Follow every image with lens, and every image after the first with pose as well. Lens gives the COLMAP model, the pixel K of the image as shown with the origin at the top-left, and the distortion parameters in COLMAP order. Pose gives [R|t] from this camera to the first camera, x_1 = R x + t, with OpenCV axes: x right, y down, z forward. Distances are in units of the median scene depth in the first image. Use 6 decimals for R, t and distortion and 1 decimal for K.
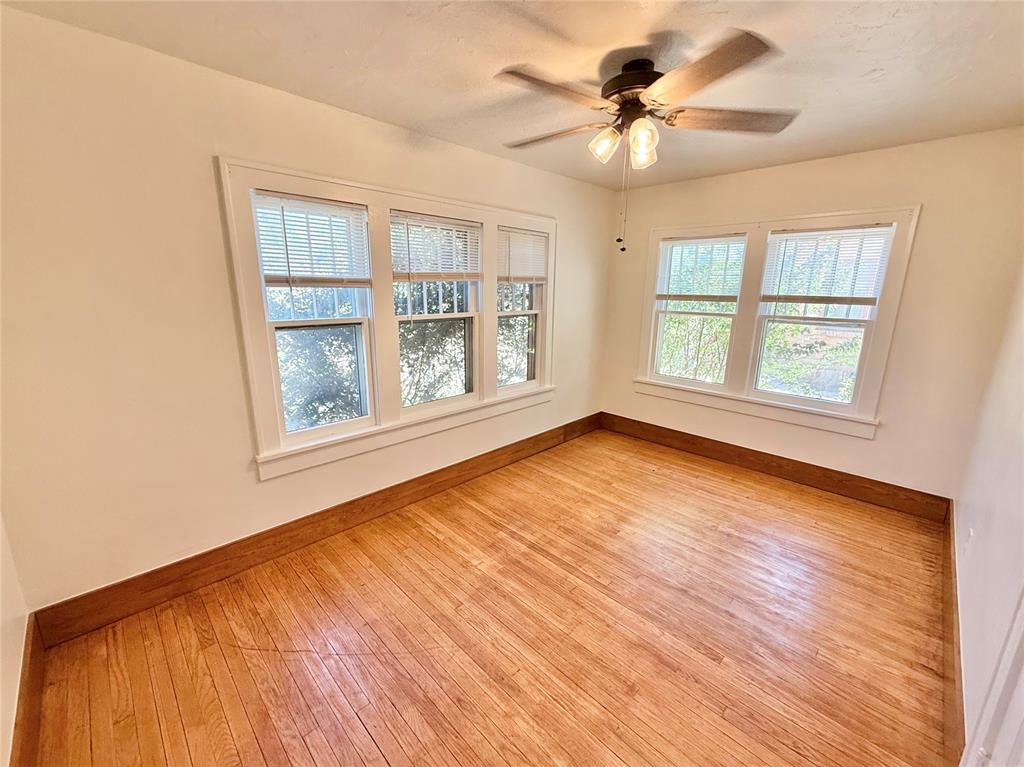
lens RADIAL K [[411.1, 0, 512.0], [0, 411.1, 383.5], [0, 0, 1]] dist [0.002092, 0.000250]
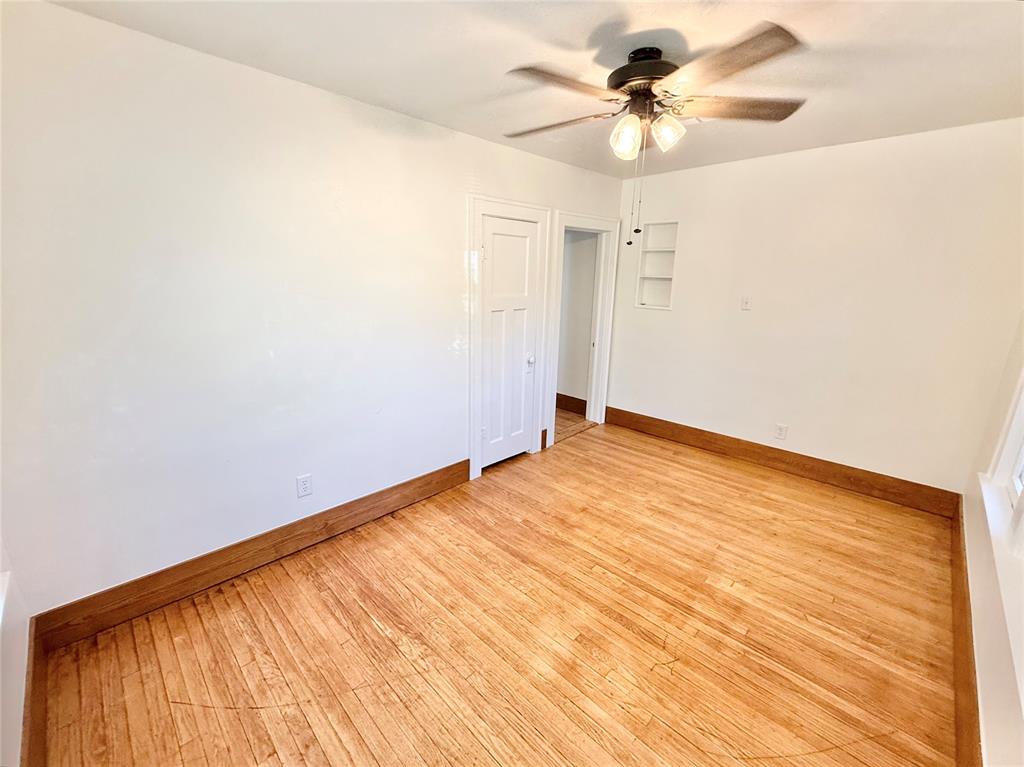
lens RADIAL K [[411.1, 0, 512.0], [0, 411.1, 383.5], [0, 0, 1]] dist [0.002092, 0.000250]
pose [[-0.999611, -0.025274, -0.011775, 0.442436], [-0.027825, 0.877321, 0.479096, -0.391062], [-0.001778, 0.479237, -0.877684, 1.603227]]
